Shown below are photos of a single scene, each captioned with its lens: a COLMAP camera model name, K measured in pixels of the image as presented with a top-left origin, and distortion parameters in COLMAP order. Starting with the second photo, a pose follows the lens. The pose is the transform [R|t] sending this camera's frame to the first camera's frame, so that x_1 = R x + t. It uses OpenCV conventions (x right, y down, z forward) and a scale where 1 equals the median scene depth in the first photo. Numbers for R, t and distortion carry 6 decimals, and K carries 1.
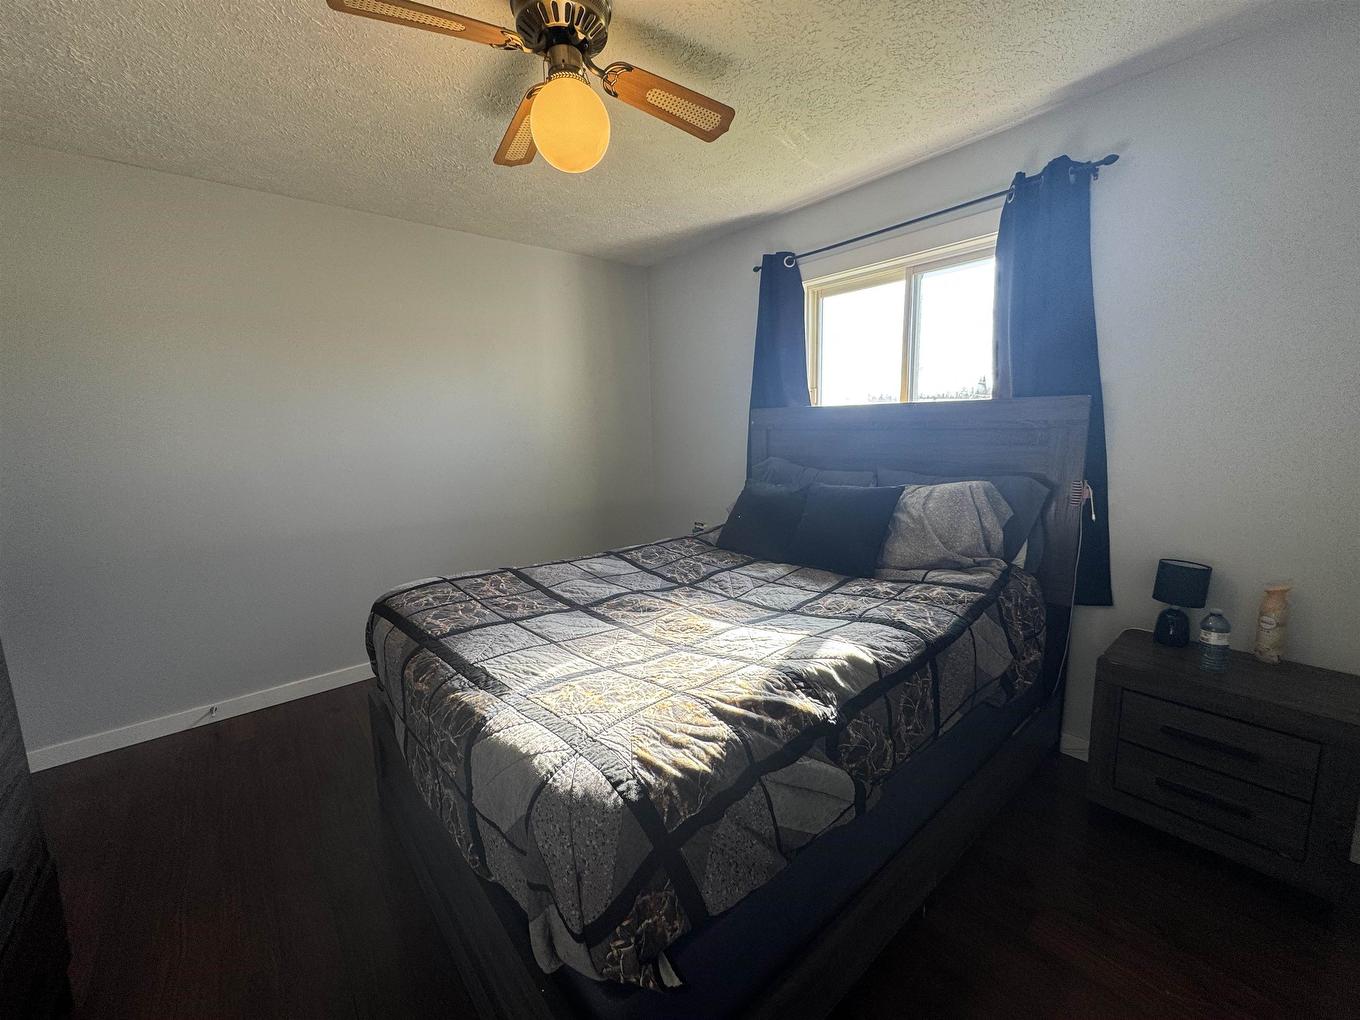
lens RADIAL K [[539.1, 0, 680.0], [0, 539.1, 510.0], [0, 0, 1]] dist [0.002481, 0.000217]
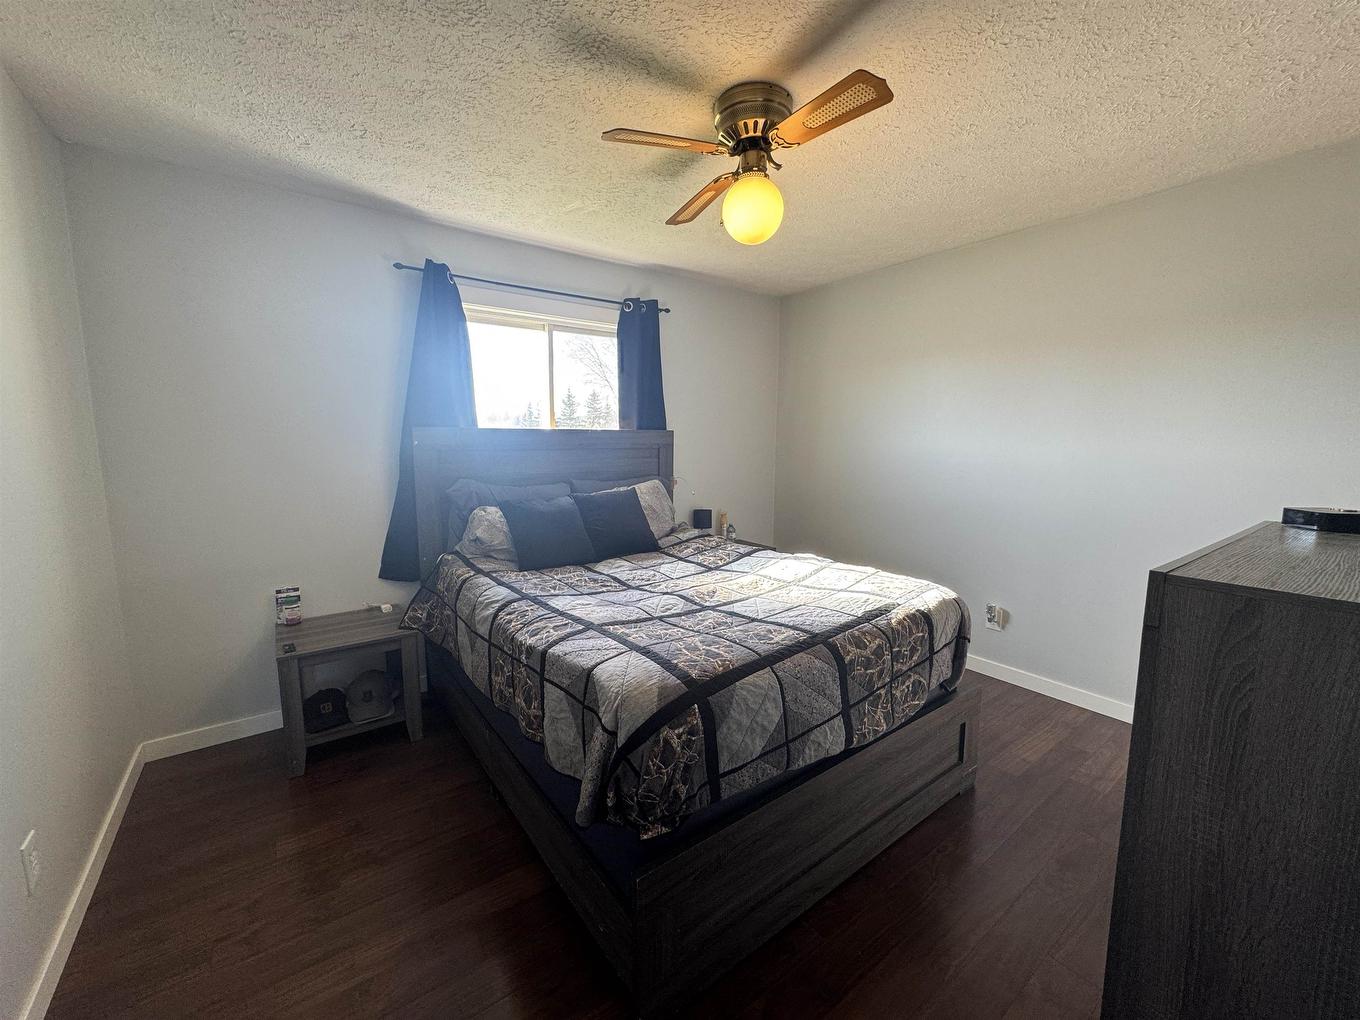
lens RADIAL K [[541.4, 0, 680.1], [0, 541.4, 507.8], [0, 0, 1]] dist [-0.001953, -0.000040]
pose [[0.065667, -0.107722, 0.992010, -1.069945], [0.155992, 0.983041, 0.096422, -0.114679], [-0.985573, 0.148414, 0.081357, 0.794982]]
